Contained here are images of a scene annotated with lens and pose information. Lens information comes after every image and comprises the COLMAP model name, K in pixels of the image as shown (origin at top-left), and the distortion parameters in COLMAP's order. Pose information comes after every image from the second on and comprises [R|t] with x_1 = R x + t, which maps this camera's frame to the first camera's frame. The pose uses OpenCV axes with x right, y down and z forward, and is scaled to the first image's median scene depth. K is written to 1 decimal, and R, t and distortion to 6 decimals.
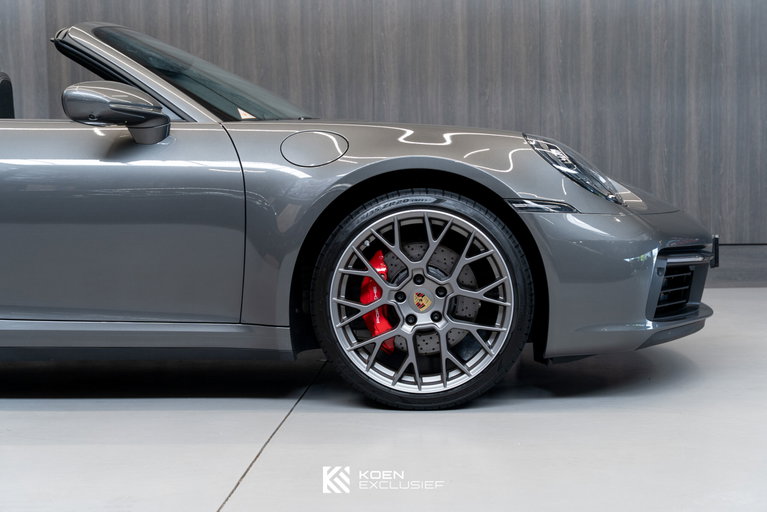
lens RADIAL K [[1149.0, 0, 404.8], [0, 1149.0, 267.1], [0, 0, 1]] dist [-0.025728, 0.000000]
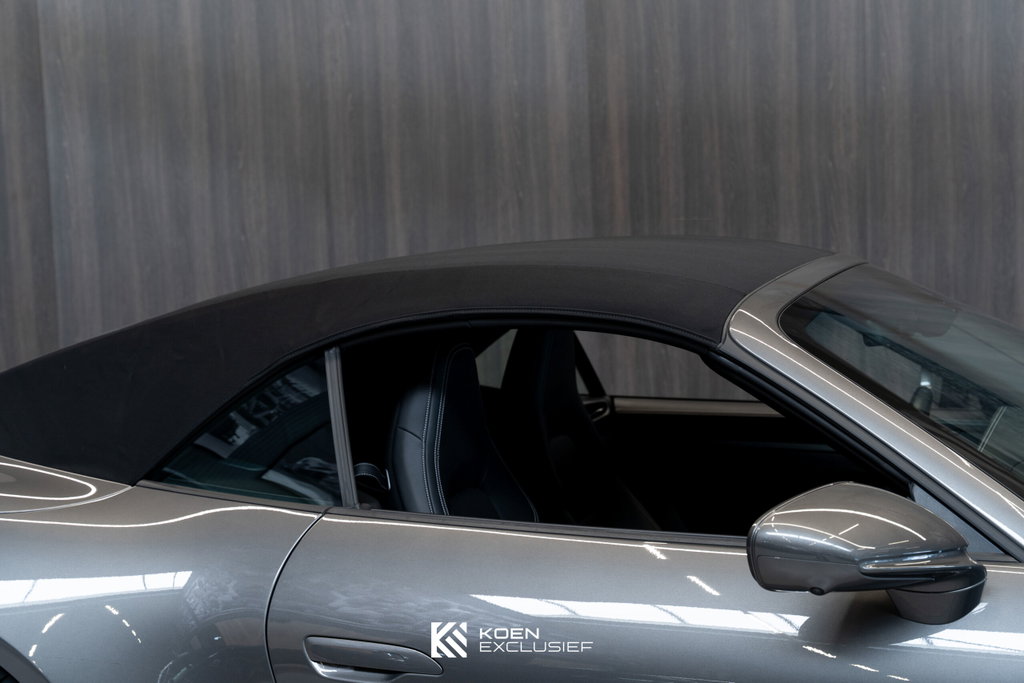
lens RADIAL K [[1618.2, 0, 516.1], [0, 1618.2, 347.8], [0, 0, 1]] dist [-0.014209, 0.000000]
pose [[0.951605, 0.005642, -0.307273, -0.164019], [0.000131, 0.999824, 0.018763, -0.195327], [0.307325, -0.017895, 0.951436, 0.331846]]
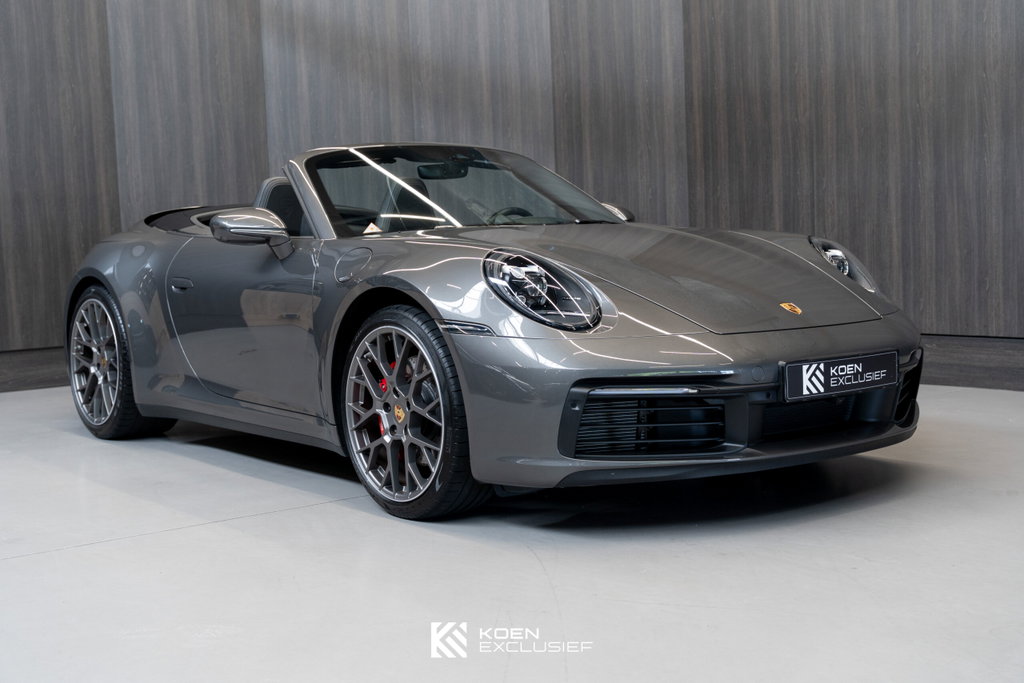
lens RADIAL K [[1291.1, 0, 517.2], [0, 1291.1, 344.4], [0, 0, 1]] dist [-0.023007, 0.000000]
pose [[0.654387, 0.052367, -0.754345, 0.837502], [-0.029804, 0.998610, 0.043468, -0.075469], [0.755572, -0.005962, 0.655038, 0.273209]]
